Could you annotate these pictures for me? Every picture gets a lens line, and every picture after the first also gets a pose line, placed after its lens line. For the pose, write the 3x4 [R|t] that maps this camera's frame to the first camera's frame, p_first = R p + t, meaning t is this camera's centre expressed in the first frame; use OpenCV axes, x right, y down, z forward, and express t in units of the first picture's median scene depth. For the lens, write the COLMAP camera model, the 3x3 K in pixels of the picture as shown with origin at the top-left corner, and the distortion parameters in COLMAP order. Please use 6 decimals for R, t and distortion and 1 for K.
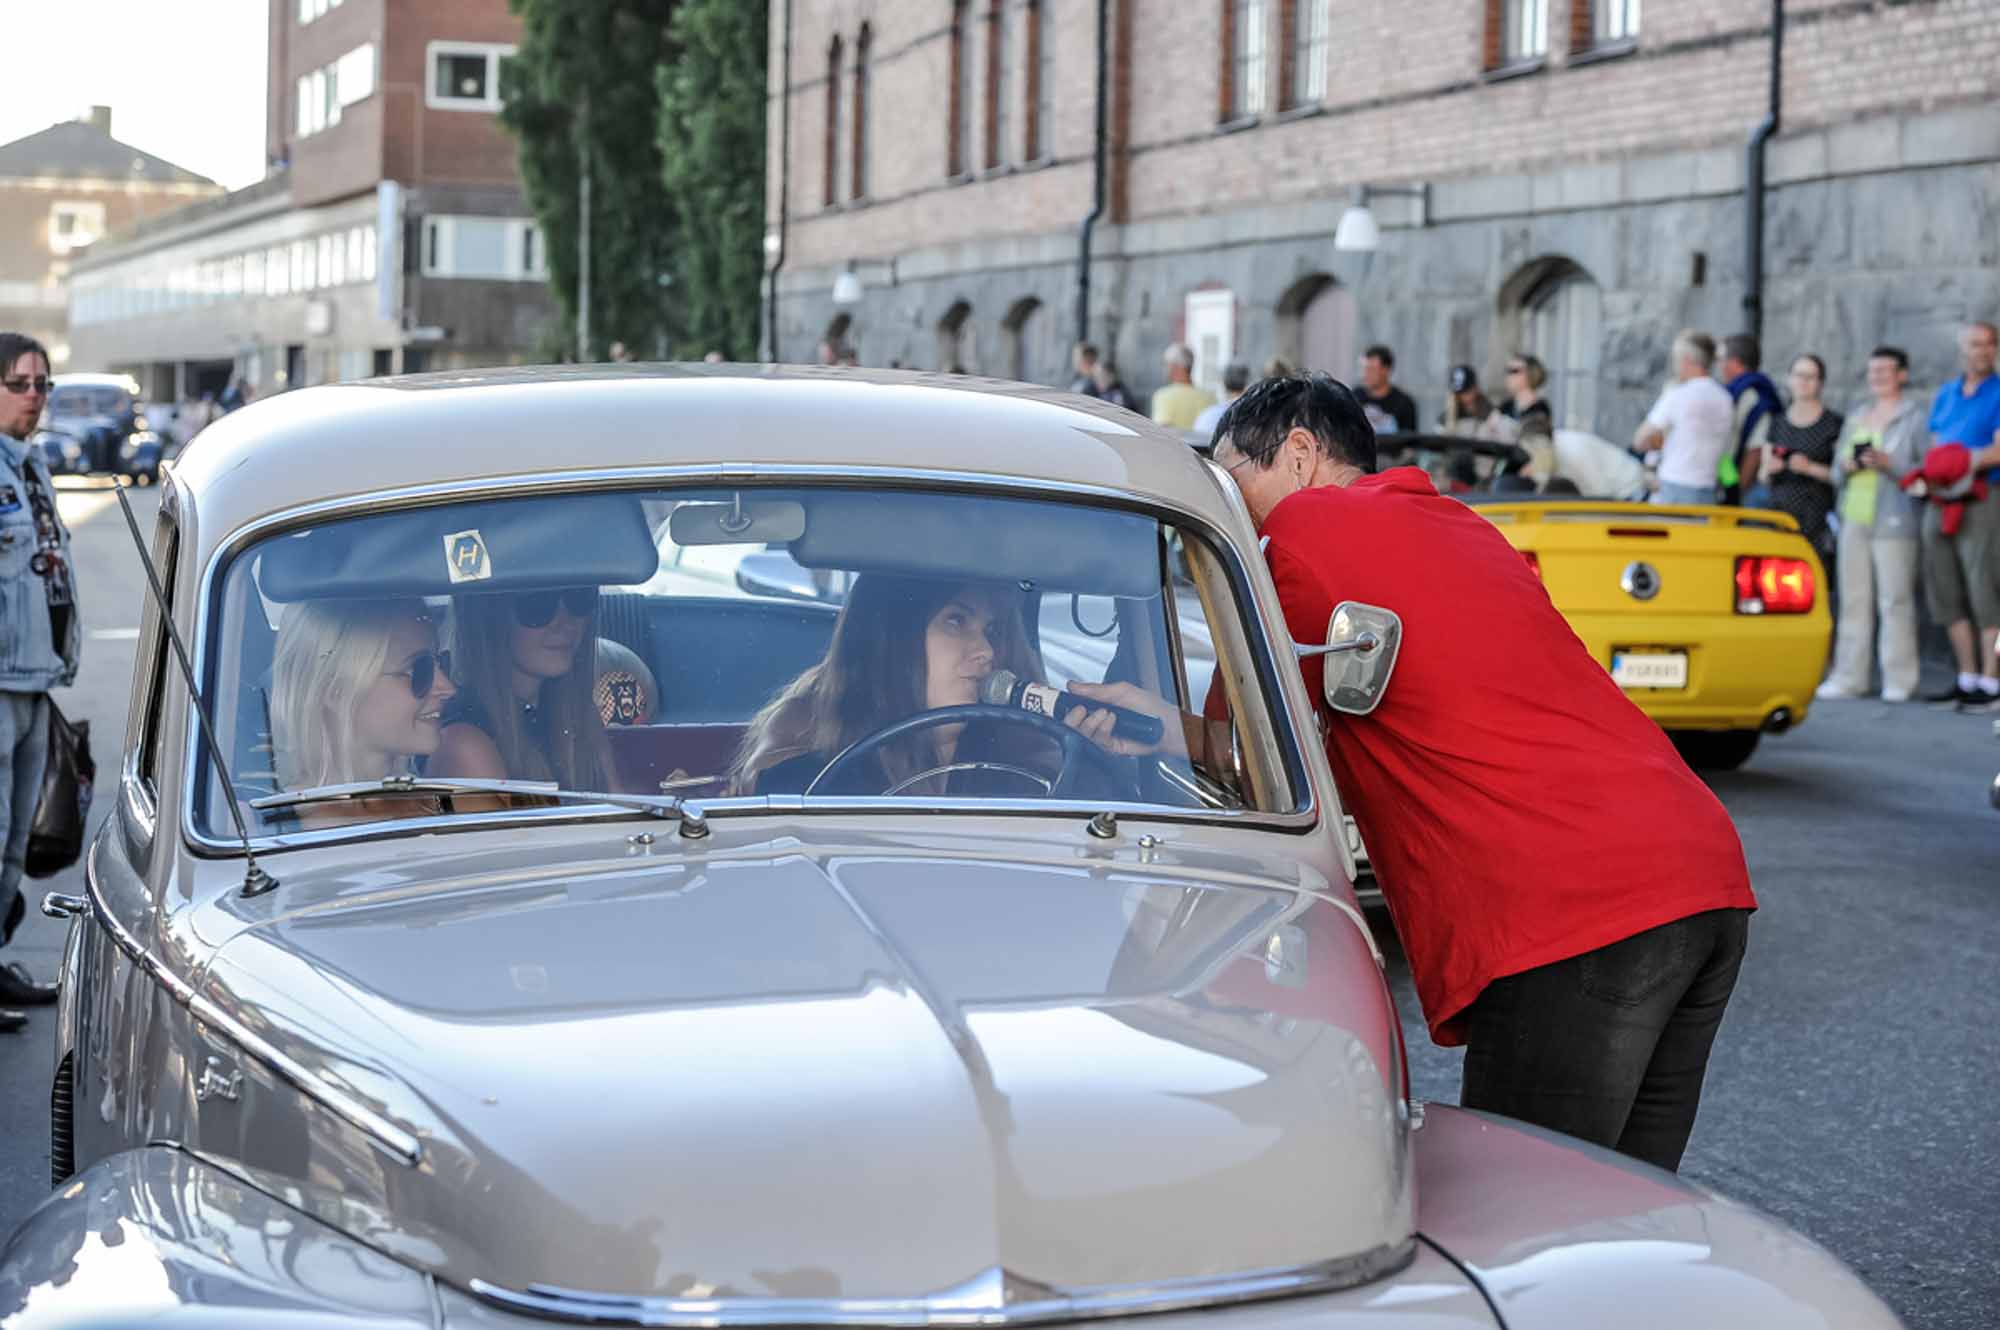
lens RADIAL K [[4083.6, 0, 1000.0], [0, 4083.6, 665.0], [0, 0, 1]] dist [-0.043276, -0.239635]
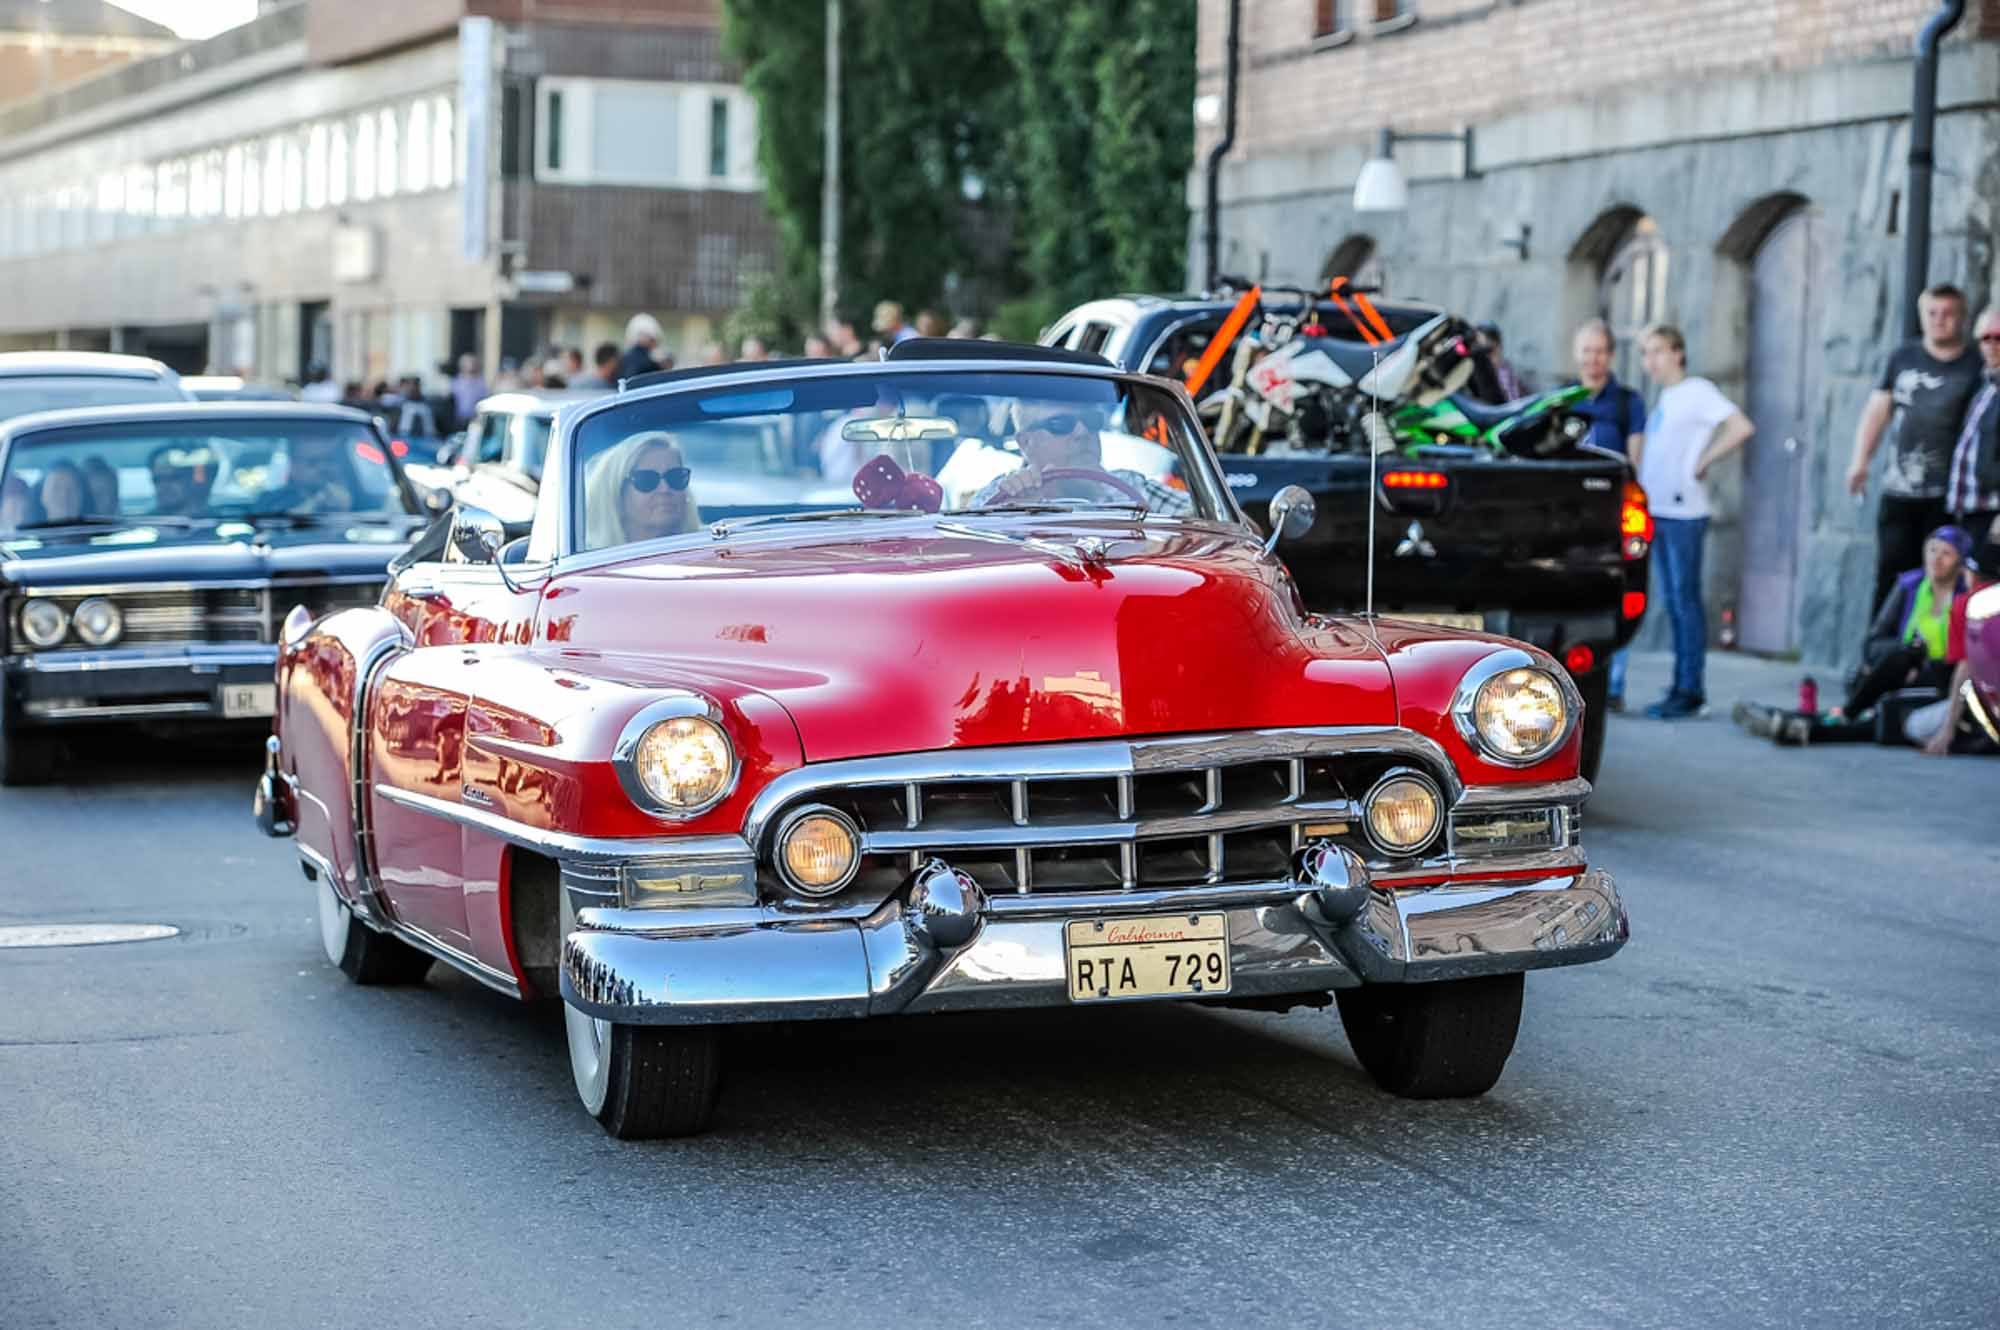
lens RADIAL K [[6415.5, 0, 1000.0], [0, 6415.5, 665.0], [0, 0, 1]] dist [0.520815, -1.133160]
pose [[0.997990, 0.002951, -0.063299, -0.033279], [-0.004403, 0.999730, -0.022810, -0.011711], [0.063215, 0.023043, 0.997734, 0.172916]]
